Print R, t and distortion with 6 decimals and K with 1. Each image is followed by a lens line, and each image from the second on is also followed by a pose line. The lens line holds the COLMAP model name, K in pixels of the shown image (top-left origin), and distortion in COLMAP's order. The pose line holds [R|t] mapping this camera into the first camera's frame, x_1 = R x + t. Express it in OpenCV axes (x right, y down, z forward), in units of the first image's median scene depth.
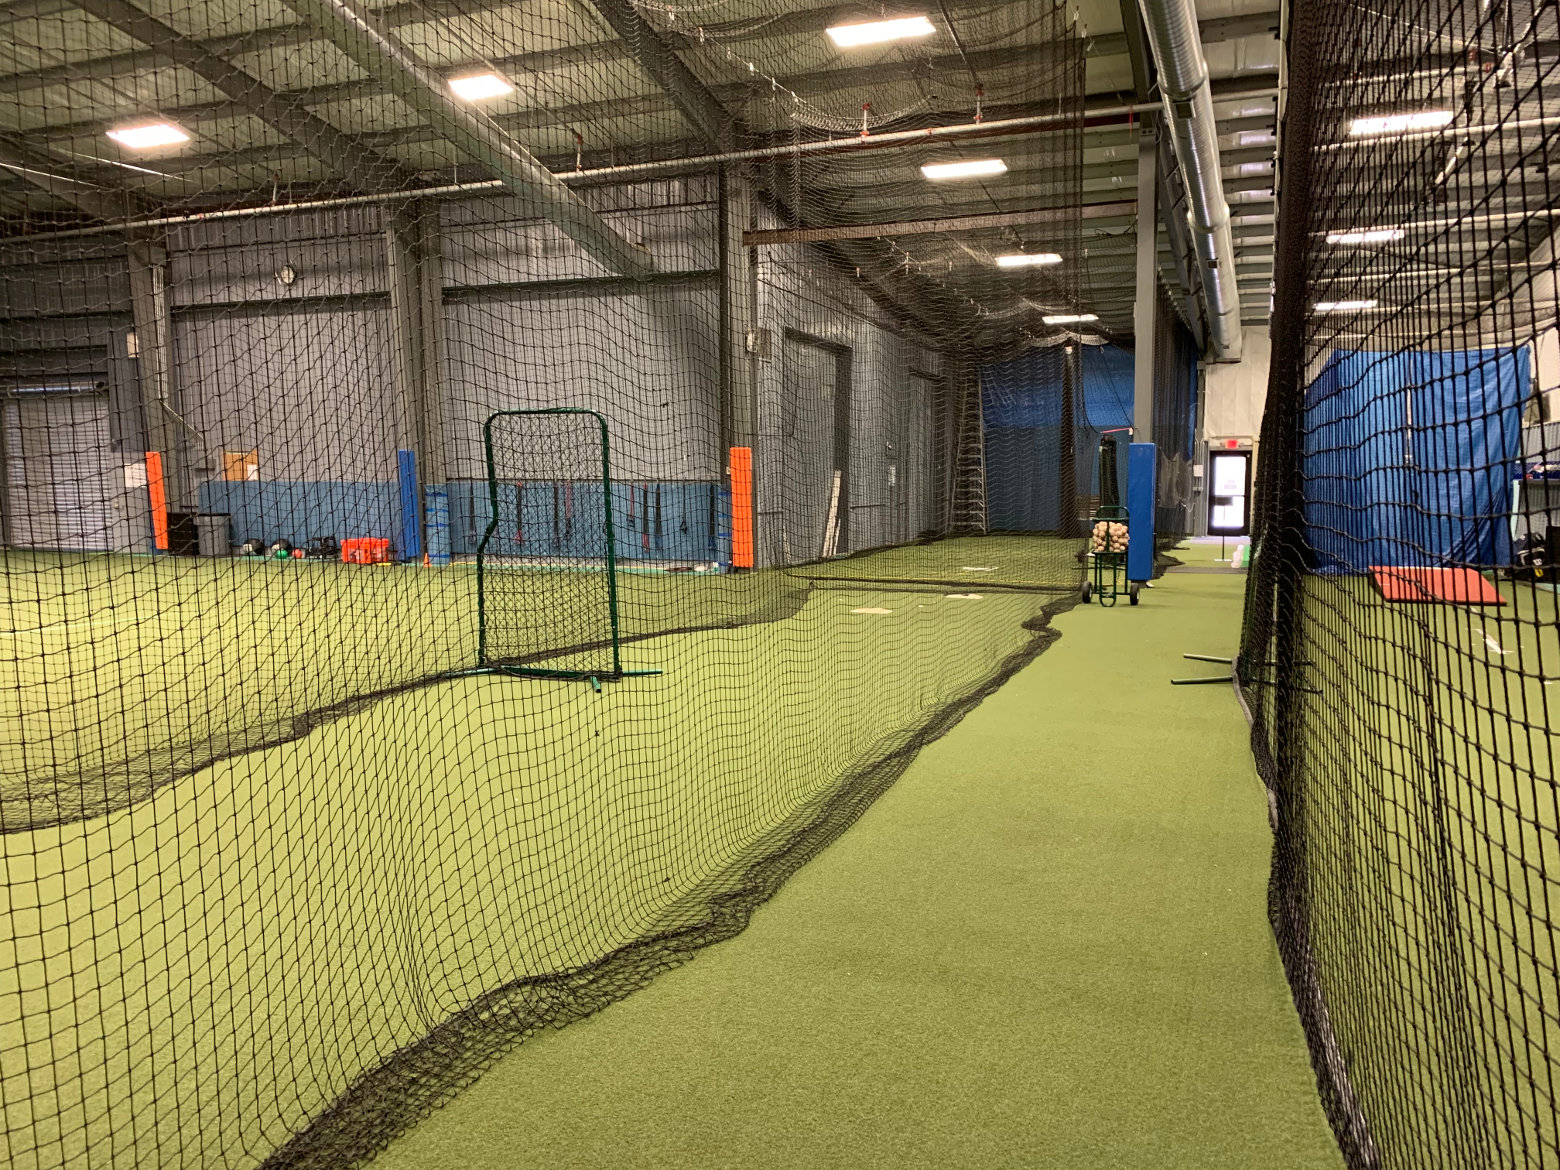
lens RADIAL K [[1197.3, 0, 775.2], [0, 1197.3, 583.5], [0, 0, 1]] dist [0.043643, -0.059138]
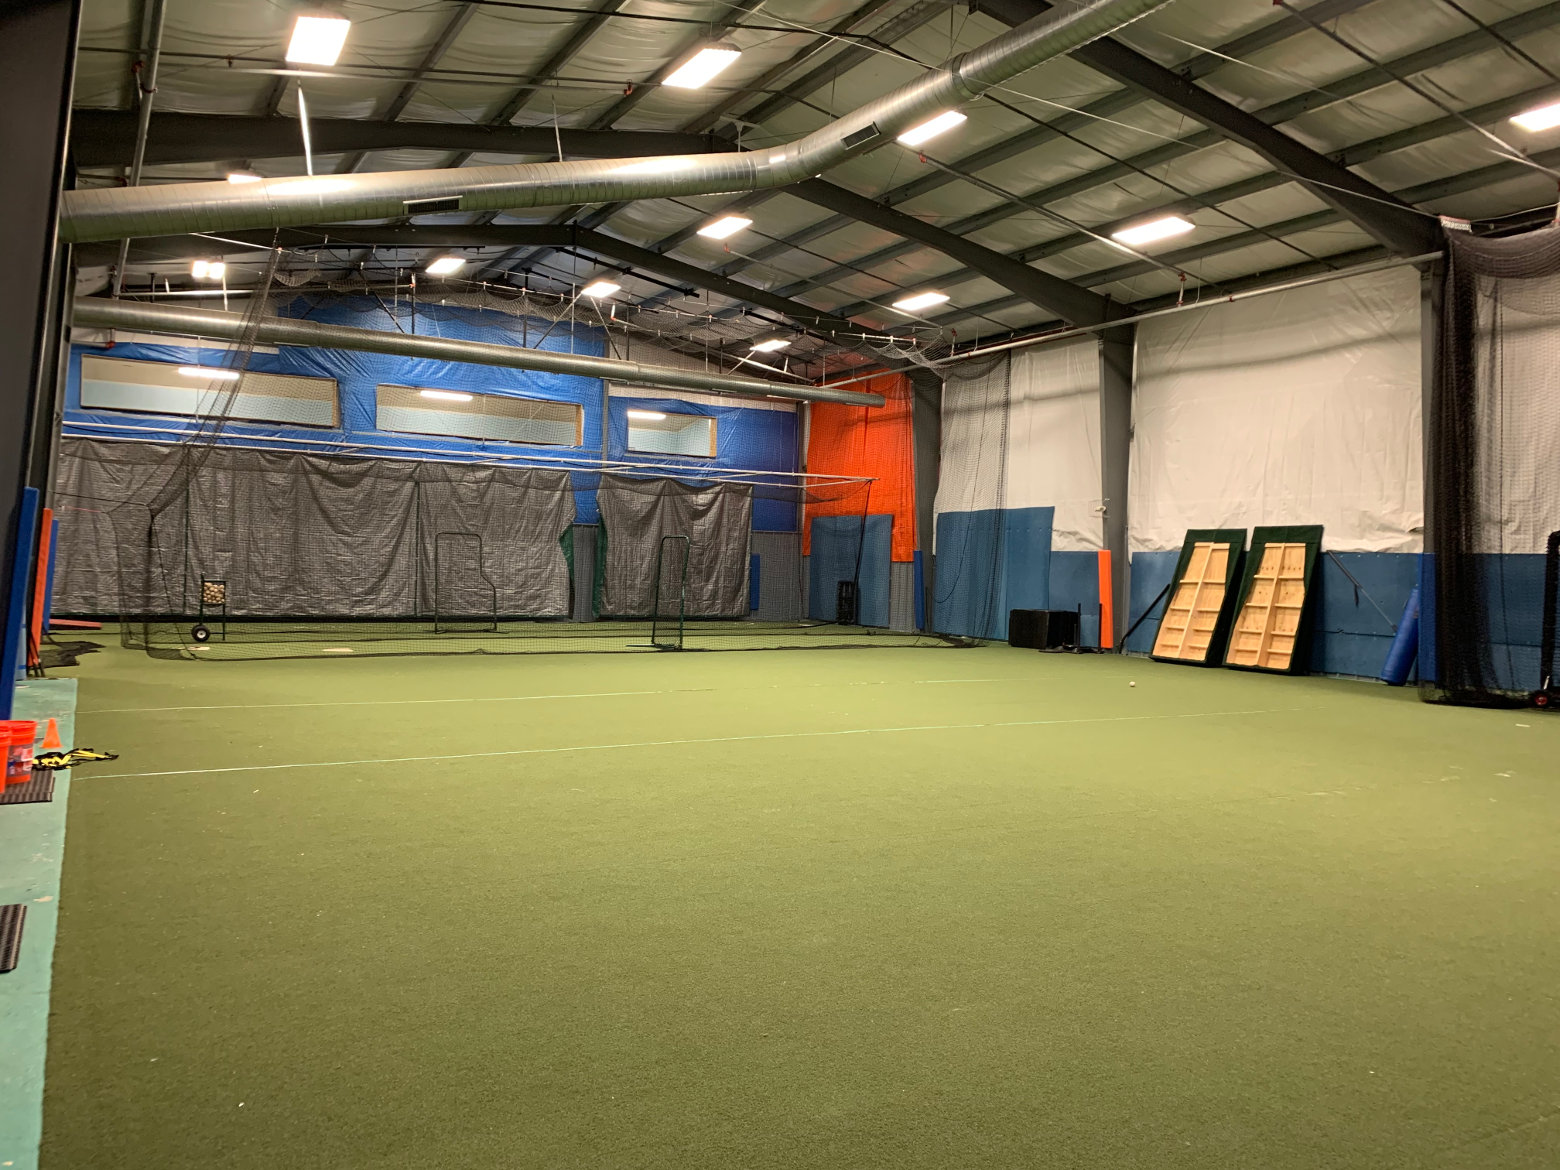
lens RADIAL K [[1197.3, 0, 775.2], [0, 1197.3, 583.5], [0, 0, 1]] dist [0.043643, -0.059138]
pose [[0.775194, 0.037575, -0.630604, 0.207748], [-0.085854, 0.995234, -0.046239, 0.007060], [0.625861, 0.089984, 0.774726, -0.083350]]
